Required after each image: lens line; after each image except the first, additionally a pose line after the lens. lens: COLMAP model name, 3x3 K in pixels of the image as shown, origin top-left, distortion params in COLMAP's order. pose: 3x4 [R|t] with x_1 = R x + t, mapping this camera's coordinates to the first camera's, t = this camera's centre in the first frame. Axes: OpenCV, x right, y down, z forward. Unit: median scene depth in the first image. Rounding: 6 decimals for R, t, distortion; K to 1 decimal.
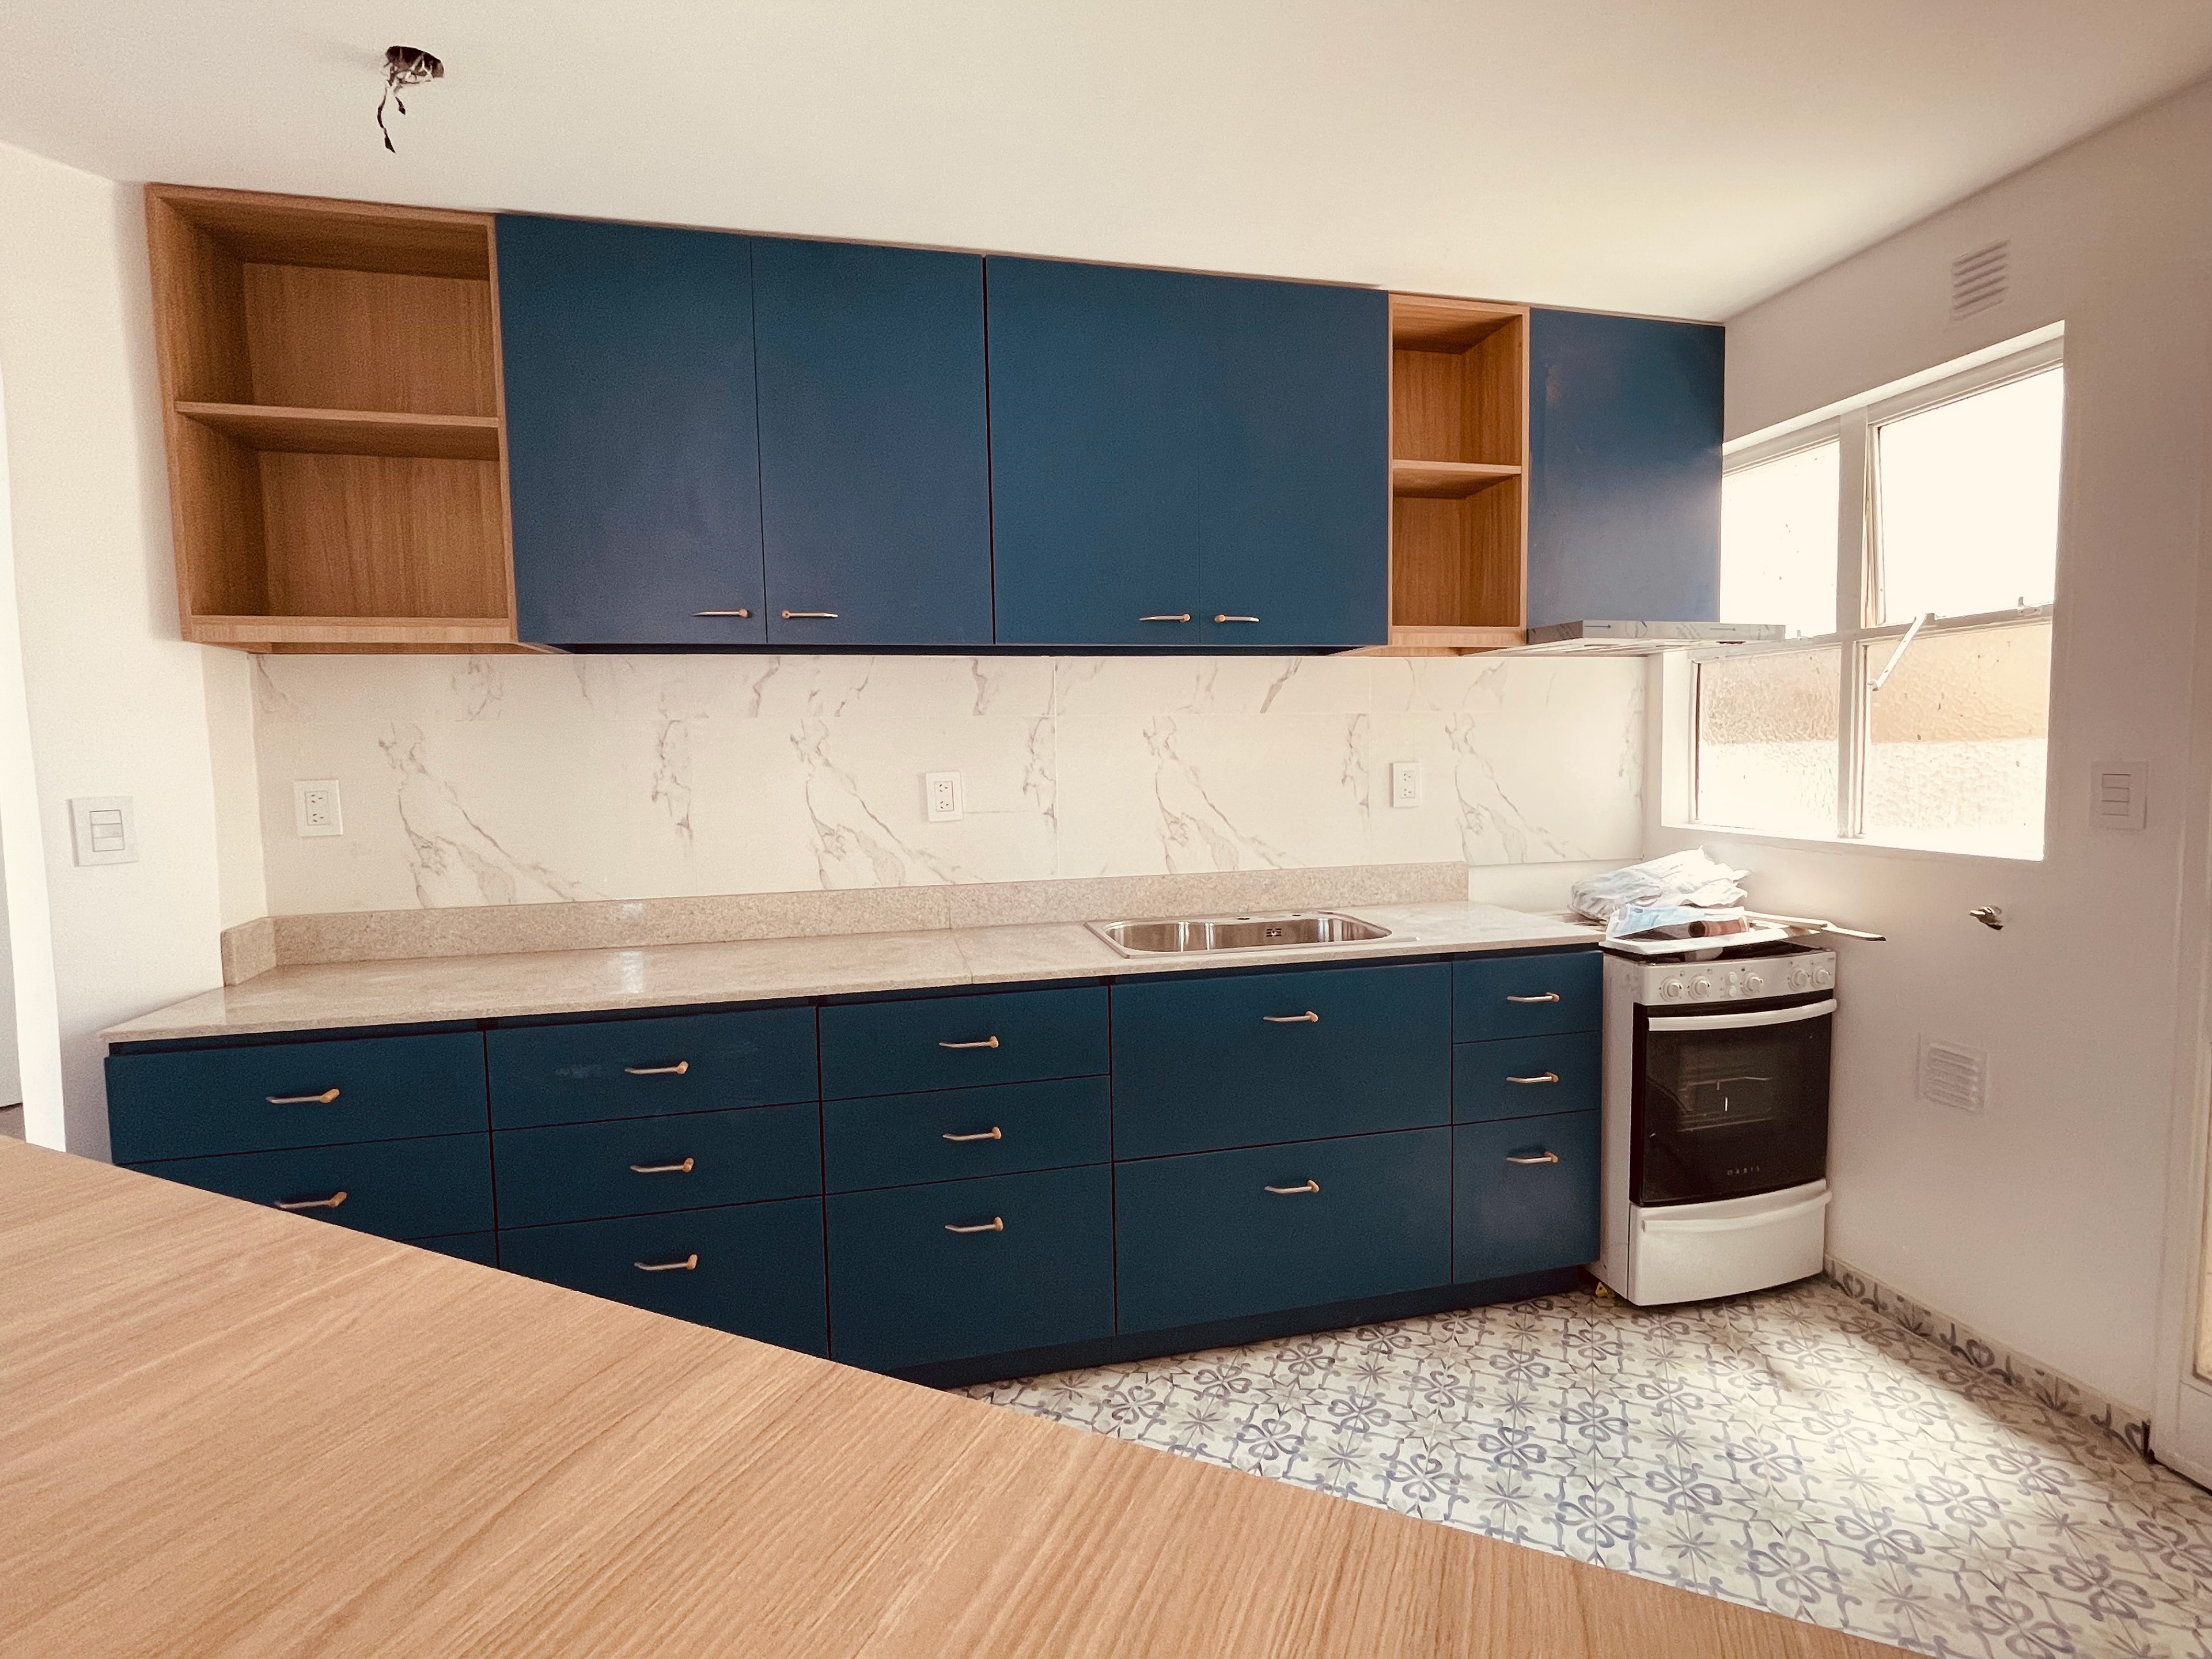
lens RADIAL K [[1035.0, 0, 1108.6], [0, 1035.0, 822.4], [0, 0, 1]] dist [0.003189, 0.001694]
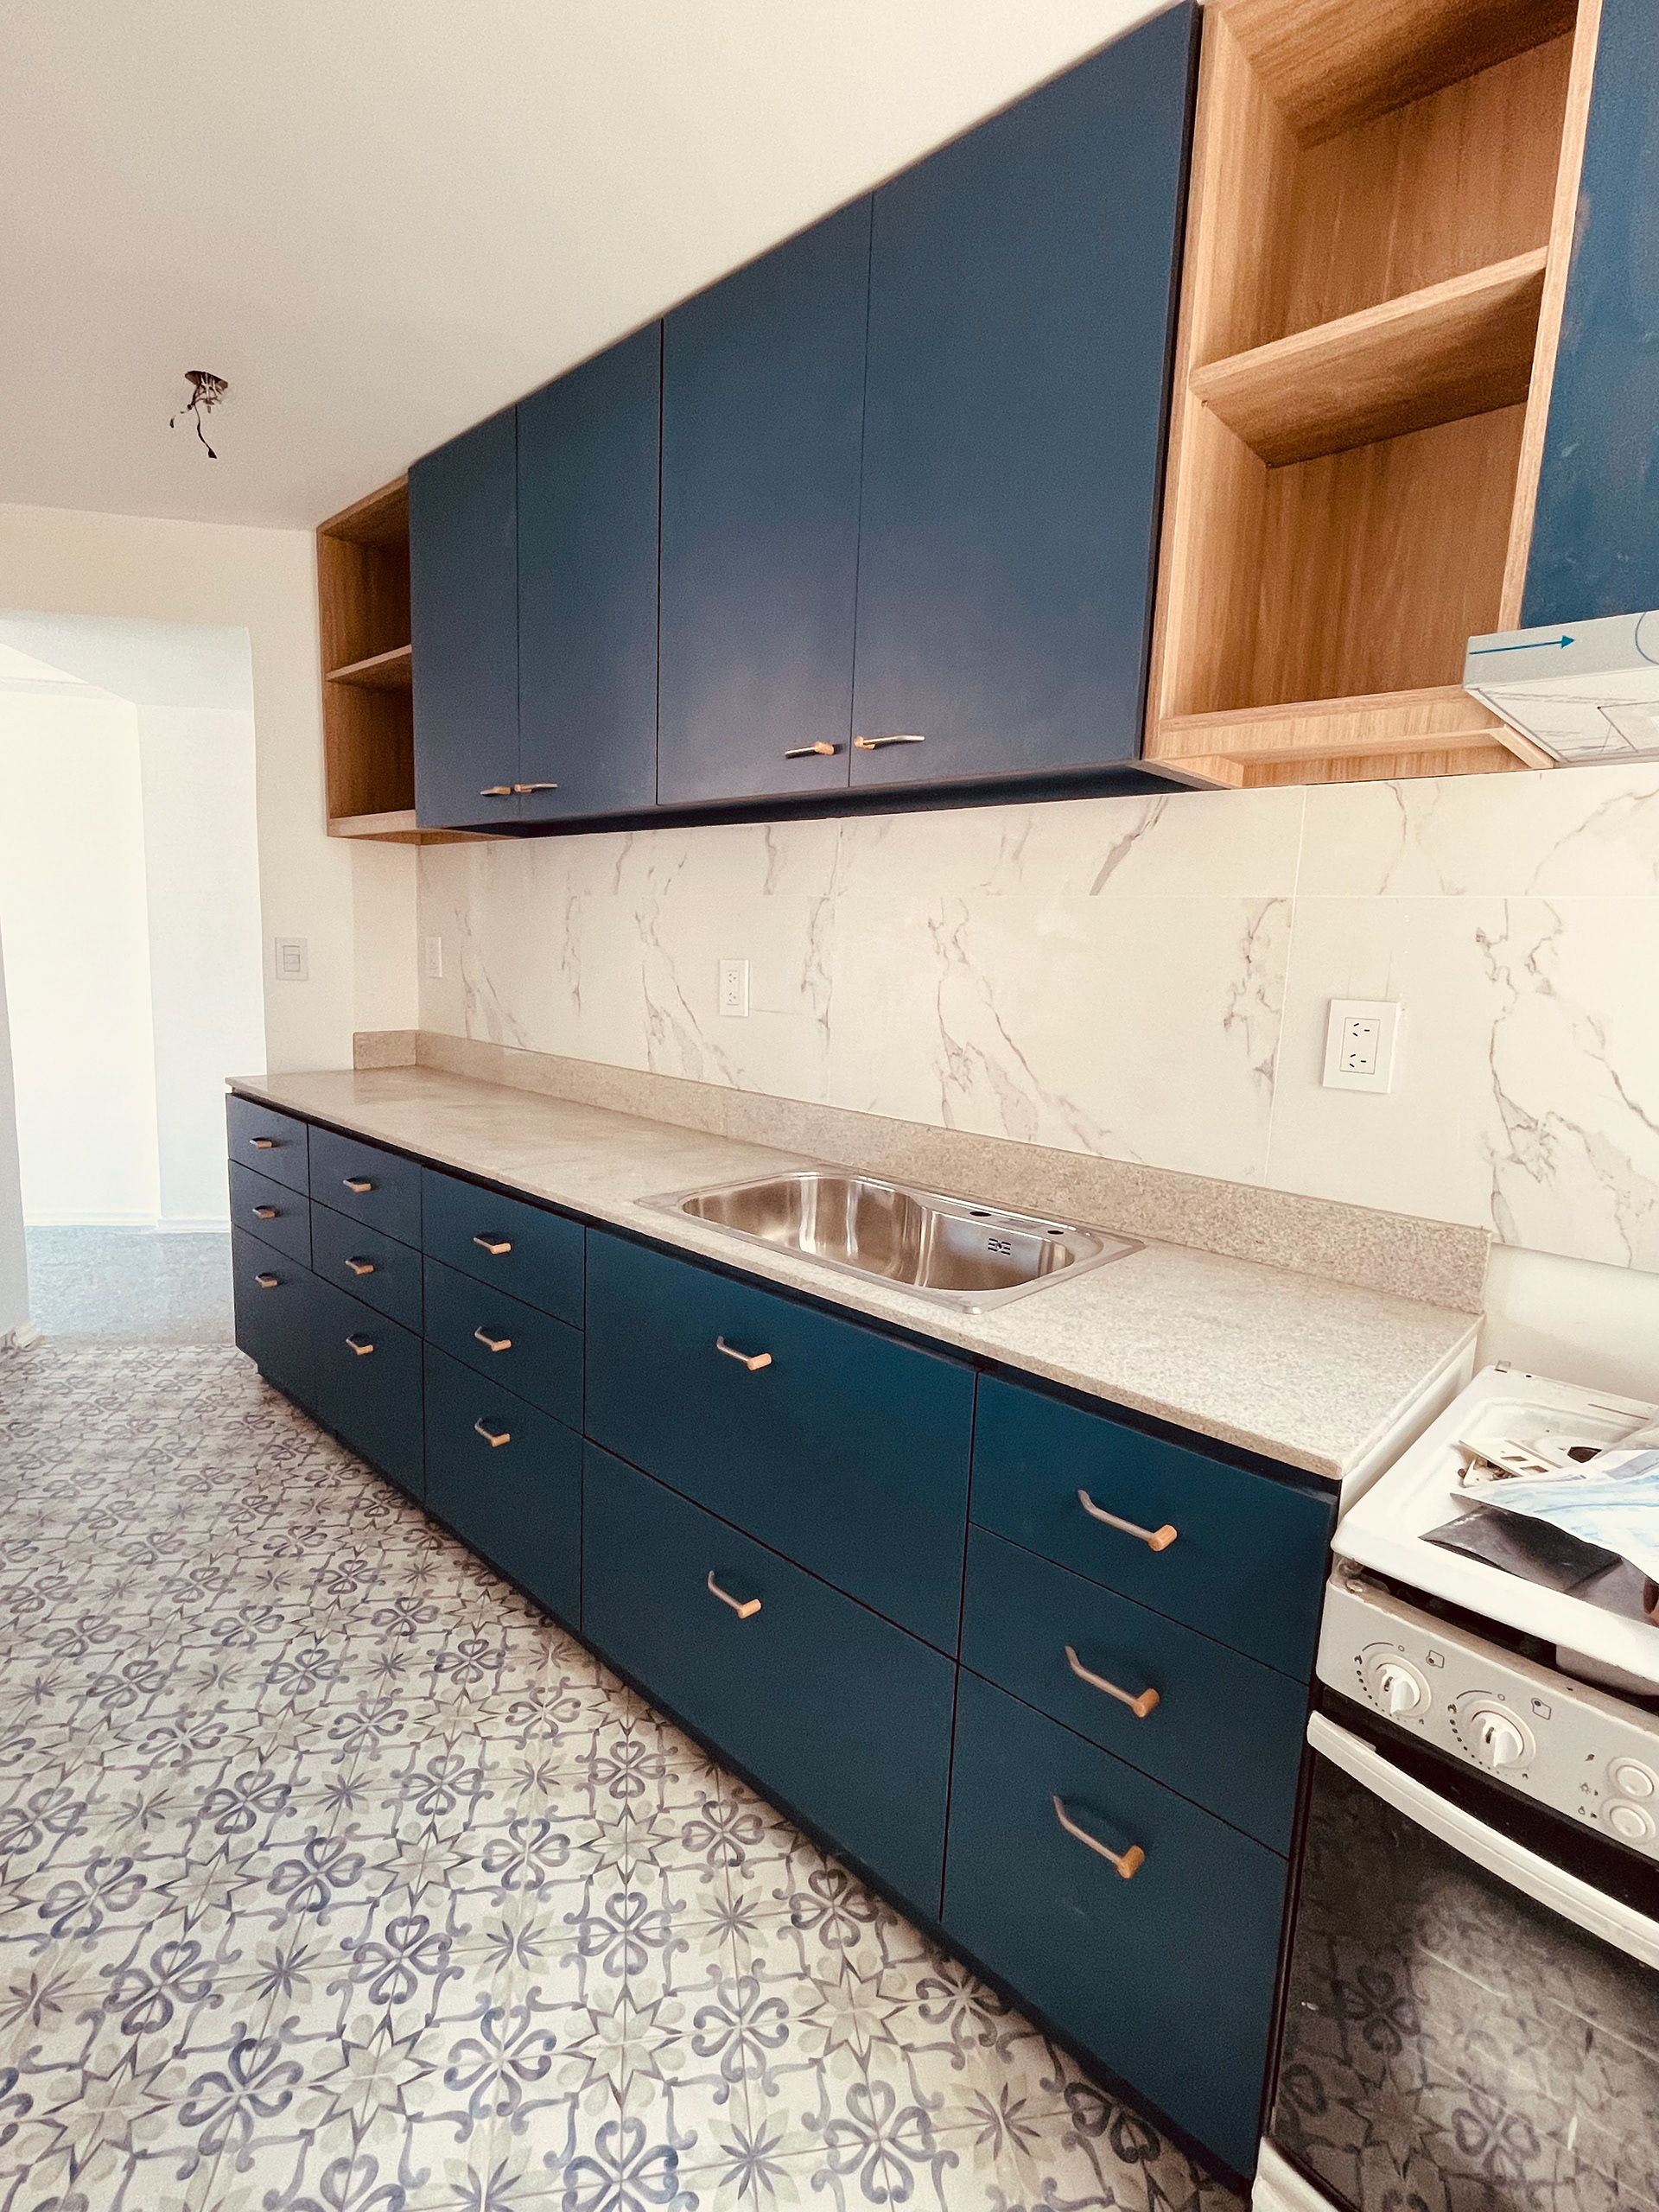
lens RADIAL K [[1035.0, 0, 830.4], [0, 1035.0, 1102.9], [0, 0, 1]] dist [0.003189, 0.001694]
pose [[0.555746, 0.169414, -0.813908, 0.657699], [-0.104014, 0.985493, 0.134107, -0.058981], [0.824820, 0.010129, 0.565305, 0.611825]]
